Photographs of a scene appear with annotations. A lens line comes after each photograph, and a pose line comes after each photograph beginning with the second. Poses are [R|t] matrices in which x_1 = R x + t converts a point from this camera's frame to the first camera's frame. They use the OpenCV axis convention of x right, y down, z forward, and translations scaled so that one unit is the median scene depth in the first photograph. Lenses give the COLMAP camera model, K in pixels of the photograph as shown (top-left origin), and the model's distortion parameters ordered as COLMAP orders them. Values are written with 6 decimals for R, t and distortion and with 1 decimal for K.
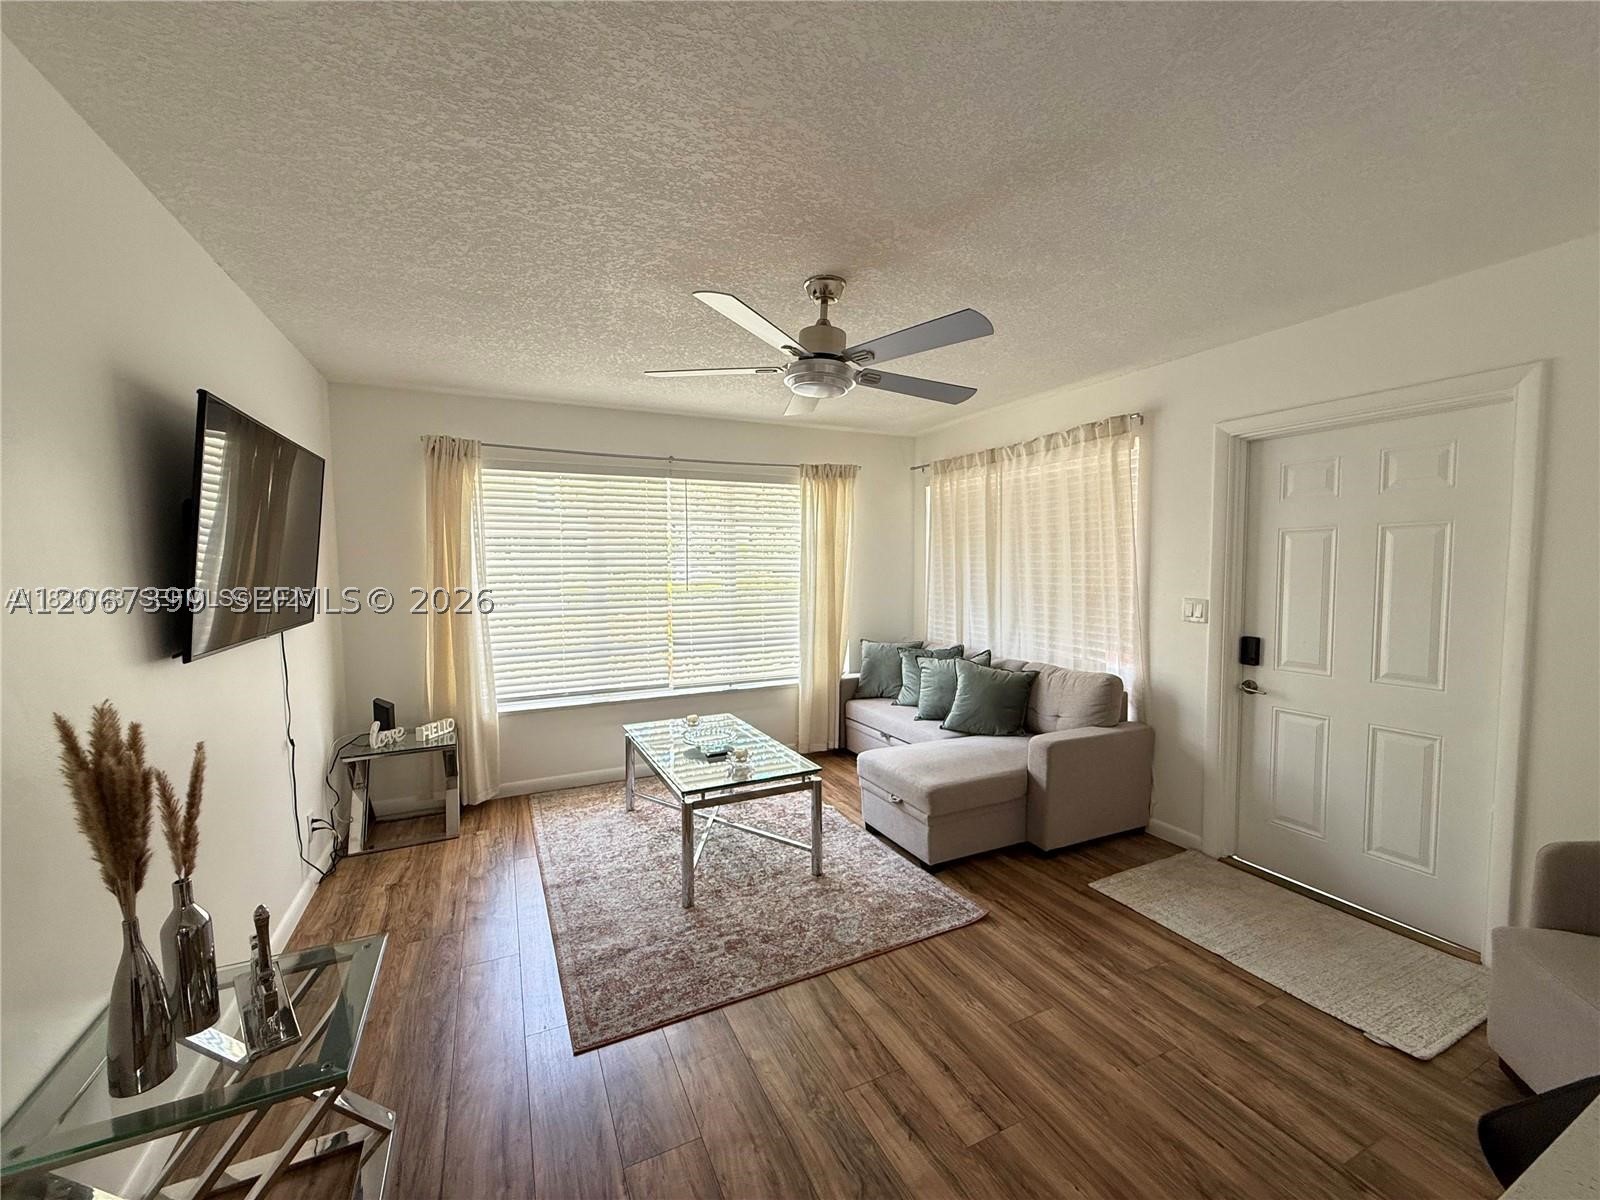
lens RADIAL K [[639.2, 0, 796.5], [0, 639.2, 593.6], [0, 0, 1]] dist [0.003187, 0.000150]
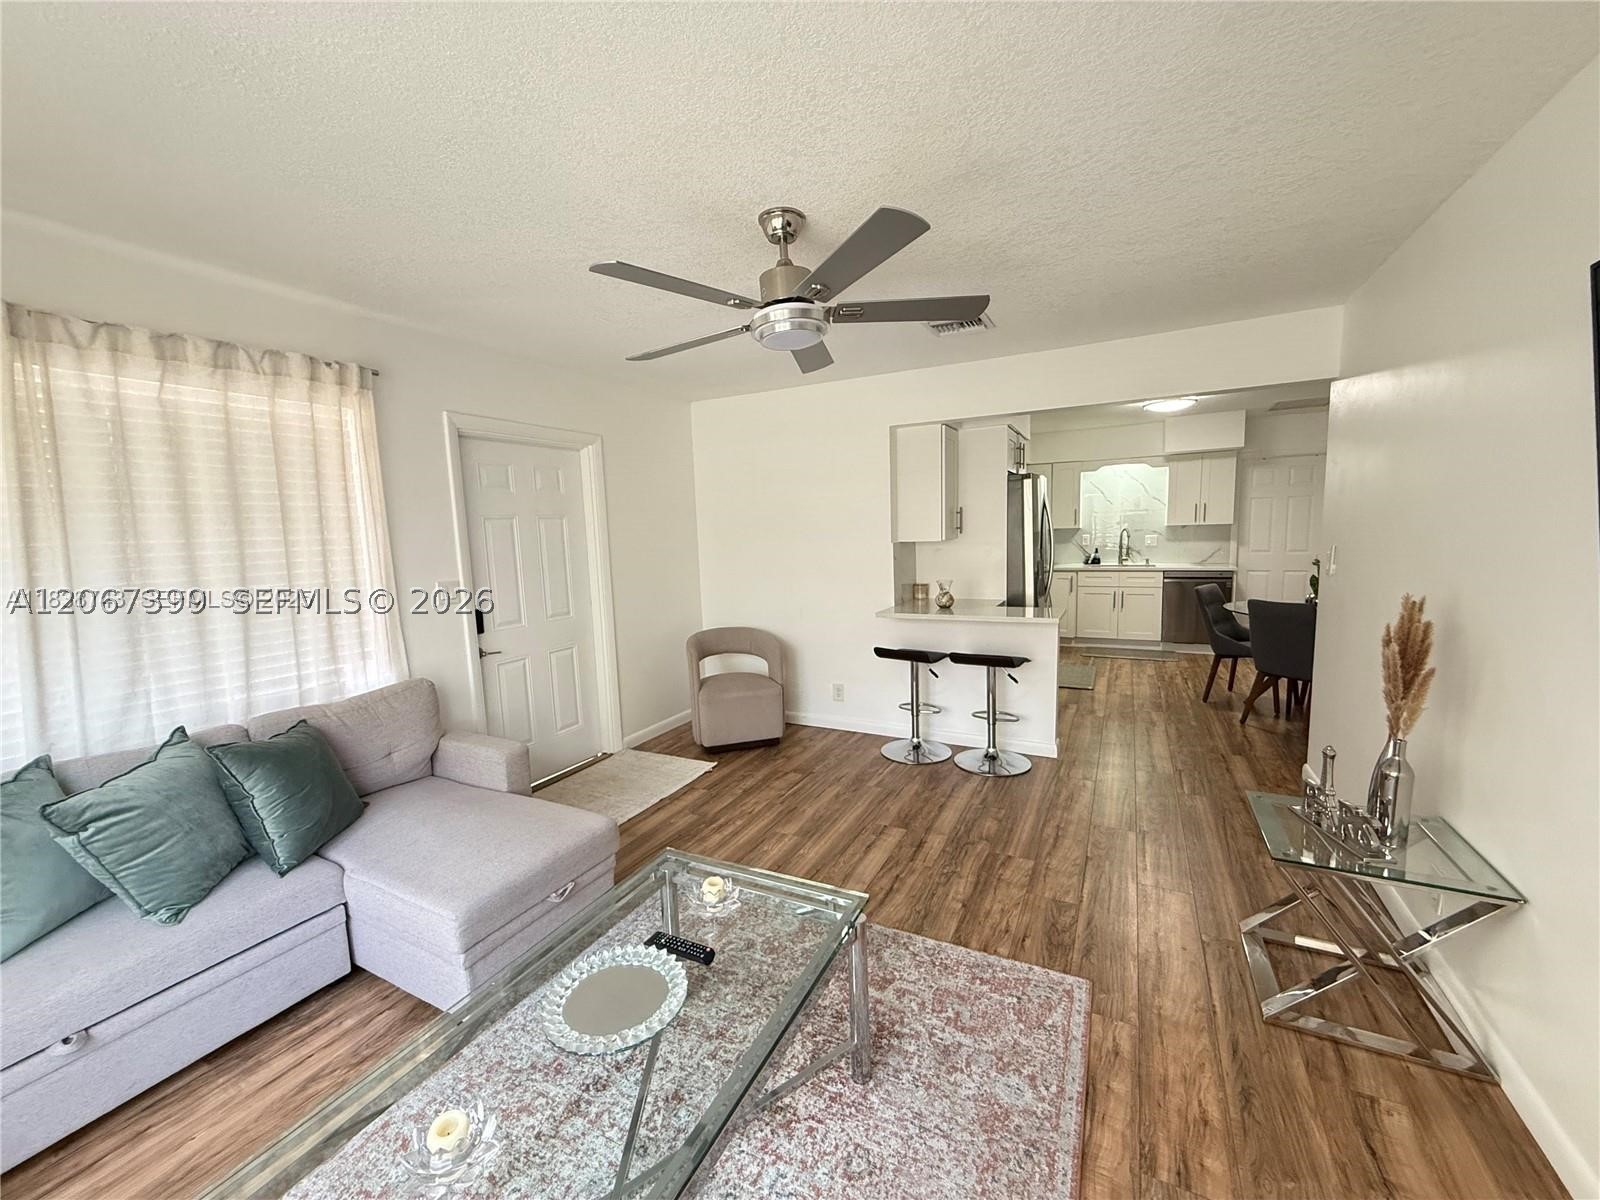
lens RADIAL K [[639.2, 0, 793.1], [0, 639.2, 608.8], [0, 0, 1]] dist [0.003187, 0.000150]
pose [[-0.600425, -0.072950, 0.796347, -0.745790], [0.075598, 0.986193, 0.147341, -0.082758], [-0.796100, 0.148669, -0.586620, 1.689971]]
